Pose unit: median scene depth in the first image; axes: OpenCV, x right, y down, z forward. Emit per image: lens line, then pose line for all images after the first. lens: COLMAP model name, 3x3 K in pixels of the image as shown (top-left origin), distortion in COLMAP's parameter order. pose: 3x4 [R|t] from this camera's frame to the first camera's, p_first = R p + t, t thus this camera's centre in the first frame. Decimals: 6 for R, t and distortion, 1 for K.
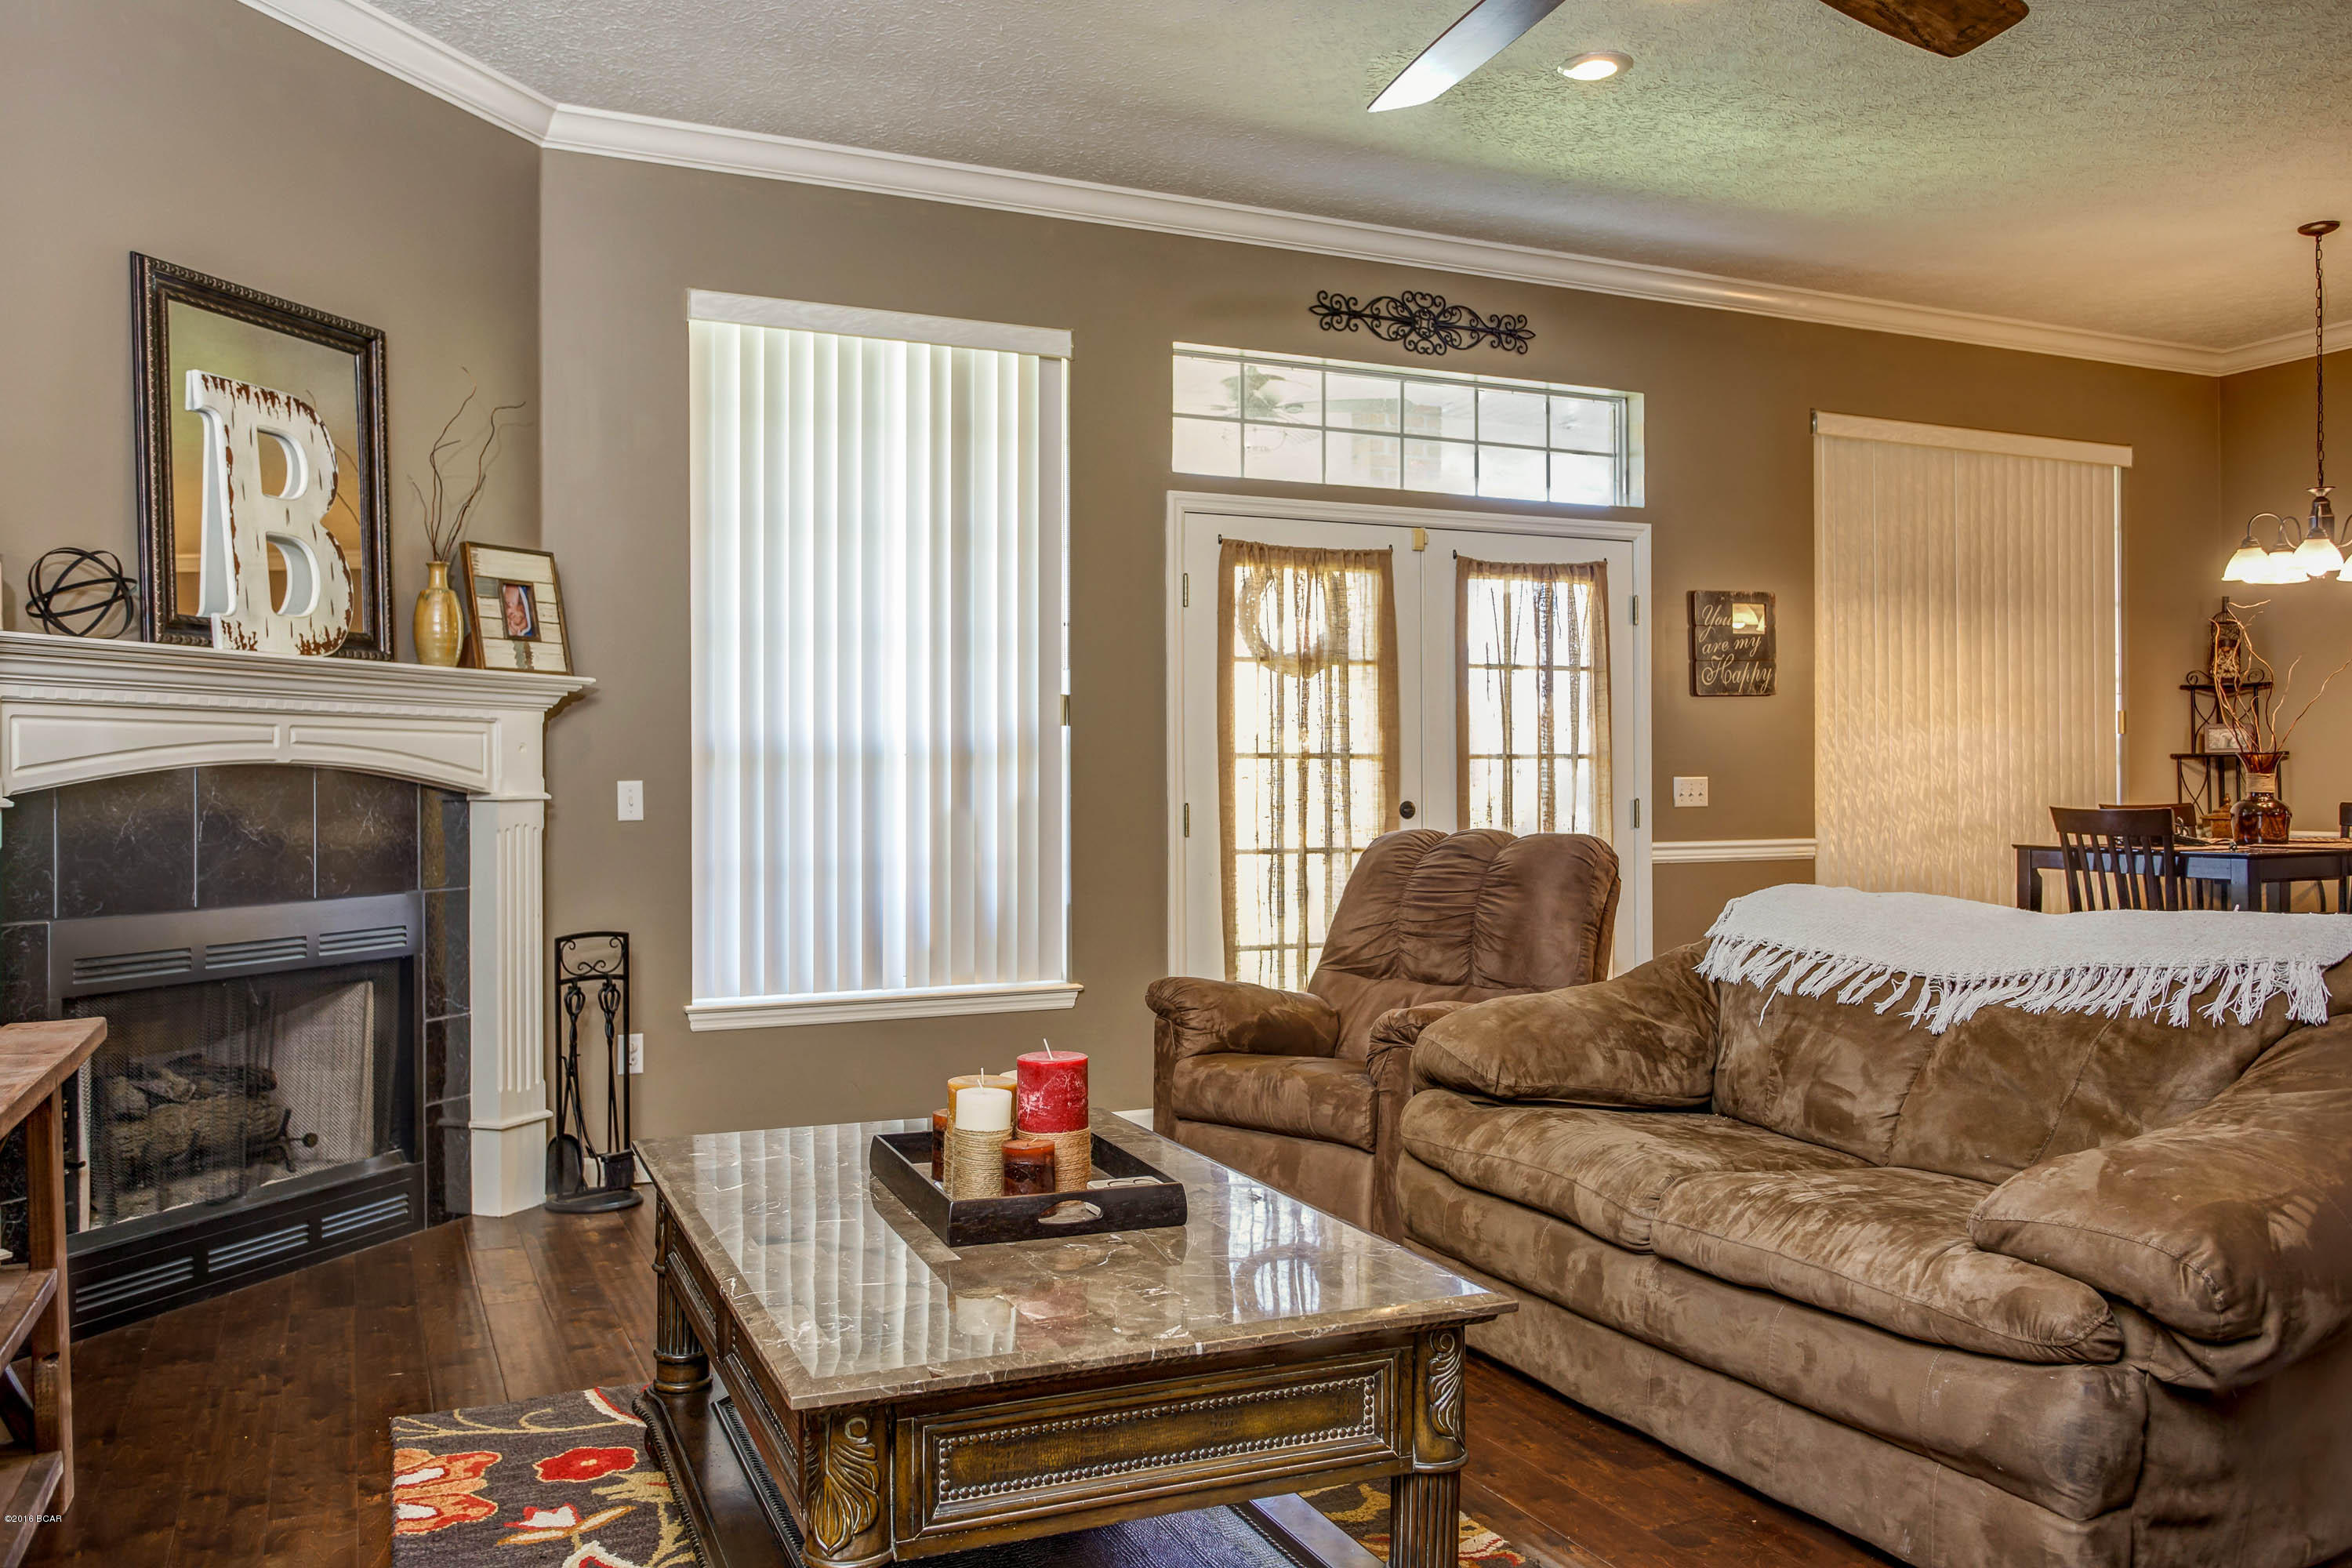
lens RADIAL K [[1788.3, 0, 1177.2], [0, 1788.3, 784.3], [0, 0, 1]] dist [-0.013228, -0.002651]
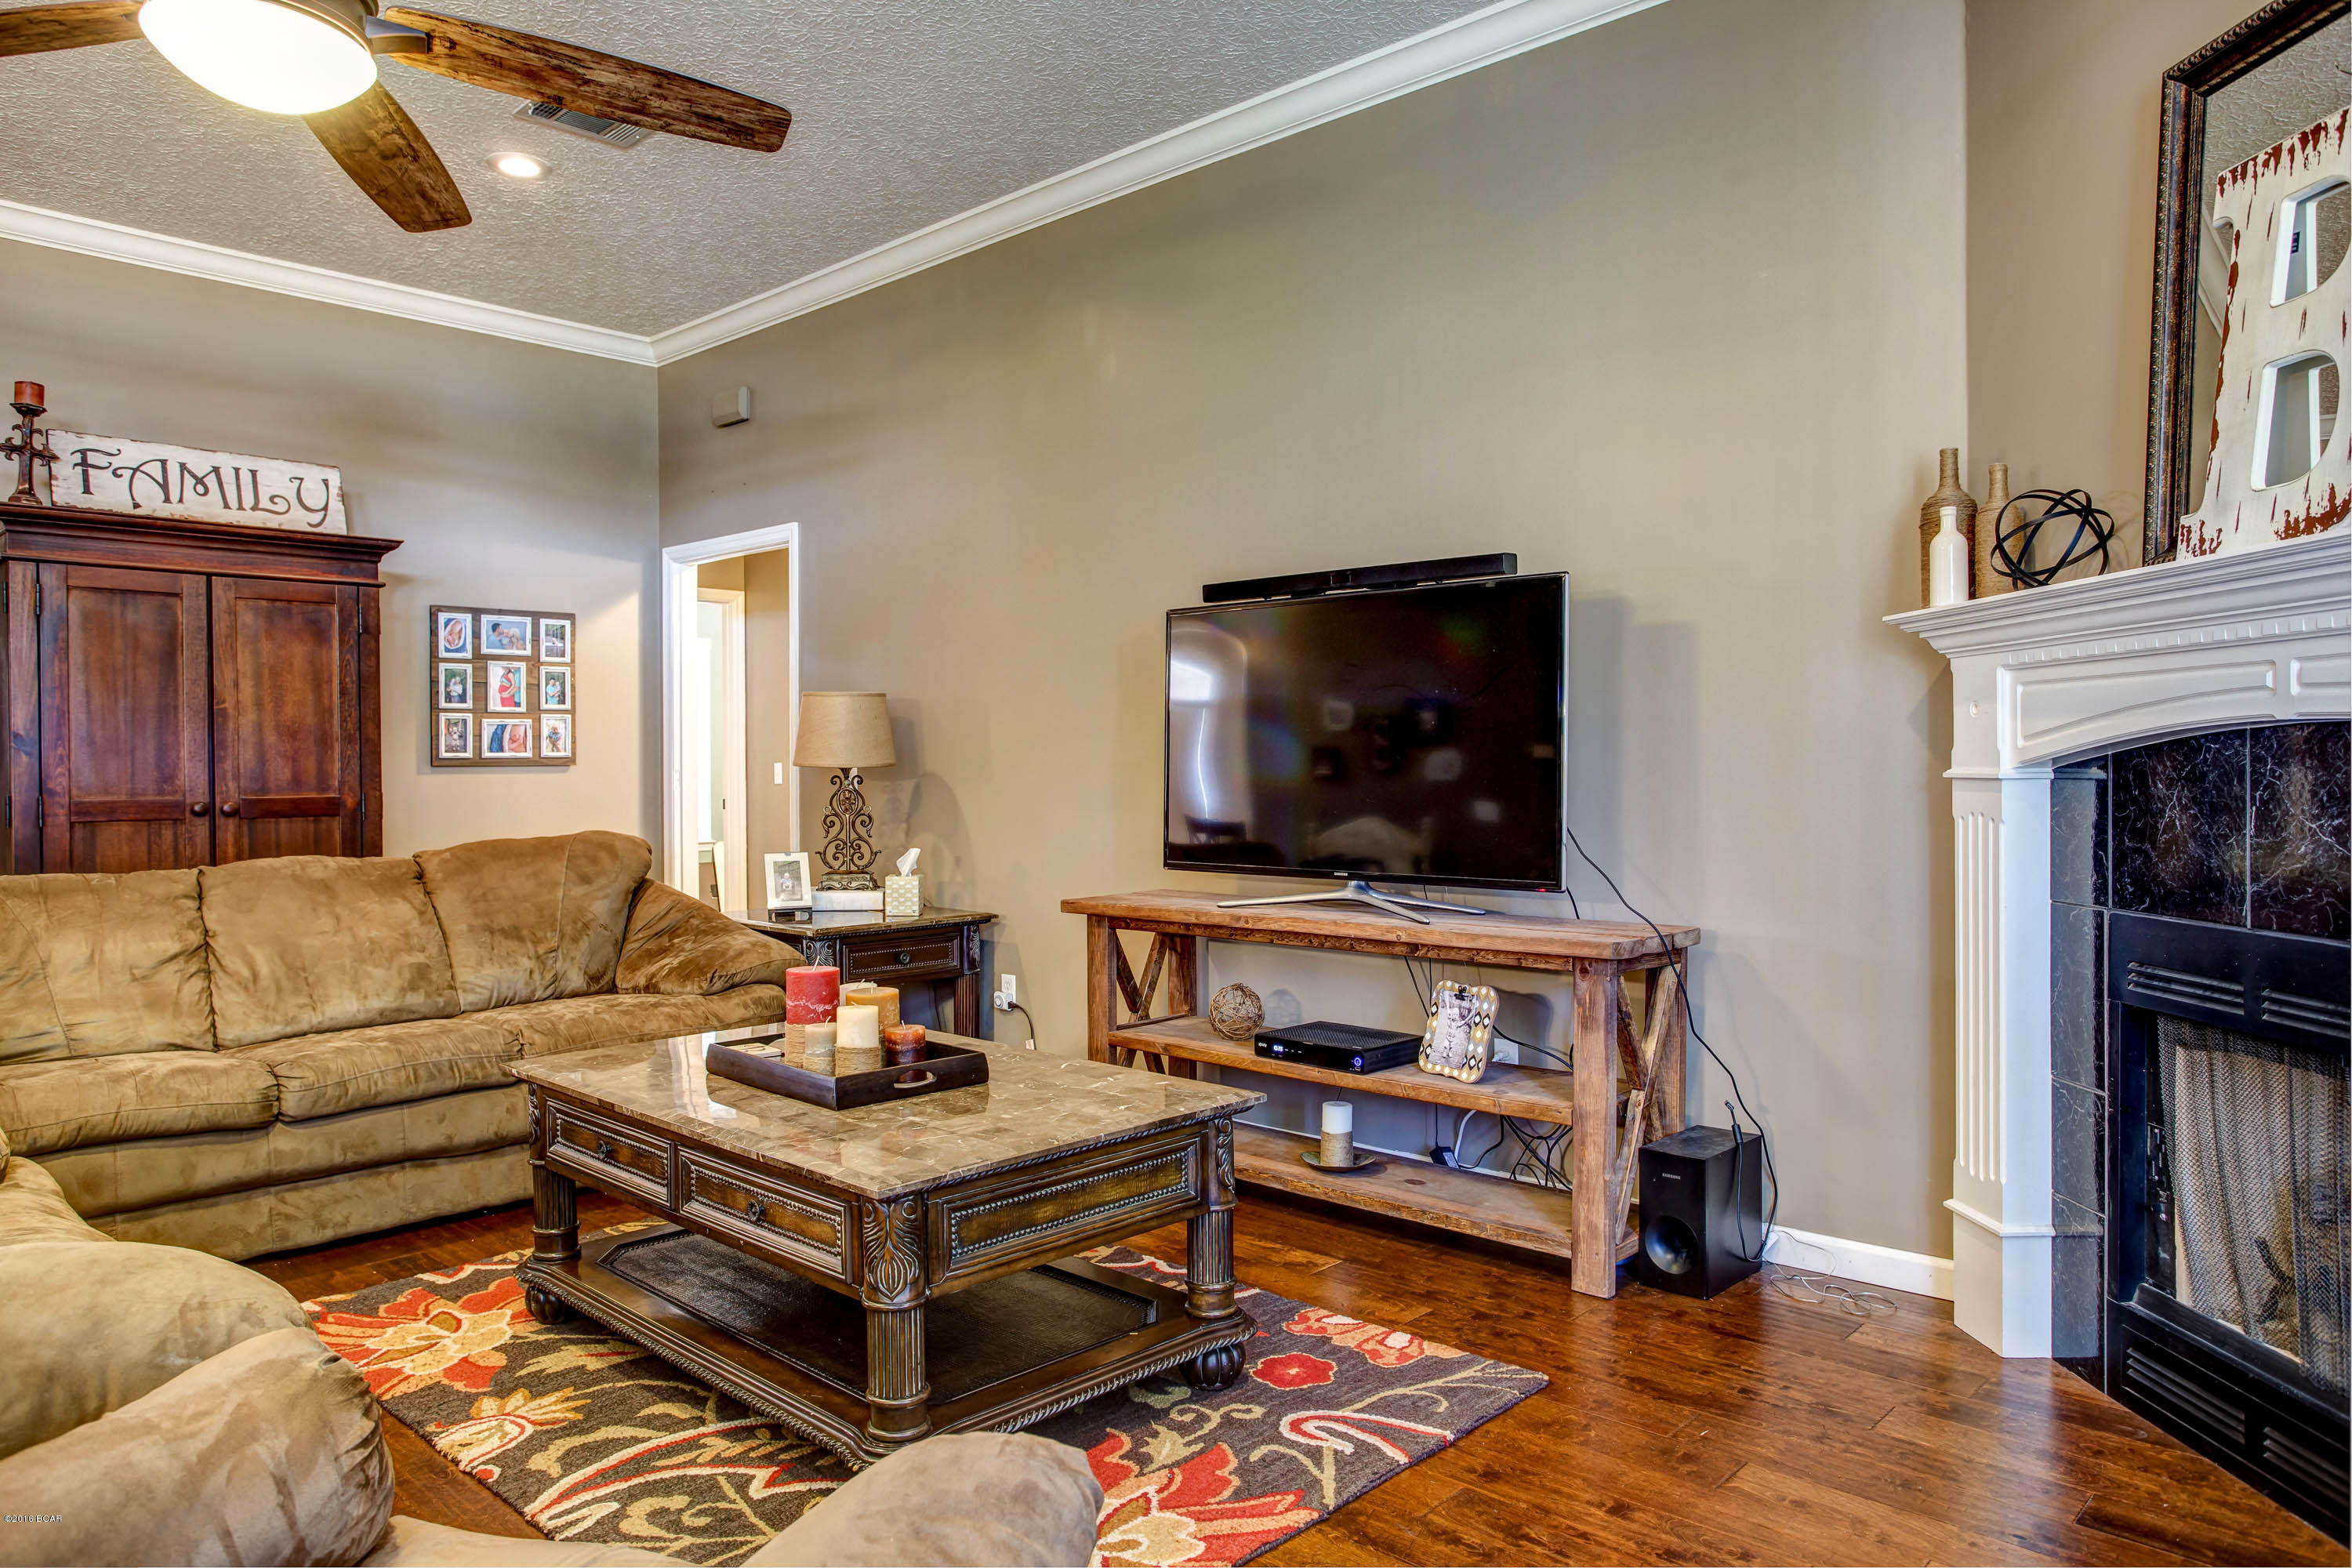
lens RADIAL K [[1580.3, 0, 1169.3], [0, 1580.3, 786.0], [0, 0, 1]] dist [0.005530, 0.001089]
pose [[-0.928264, 0.013388, -0.371681, 0.054548], [0.010205, 0.999892, 0.010530, 0.001663], [0.371782, 0.005981, -0.928301, 0.983994]]
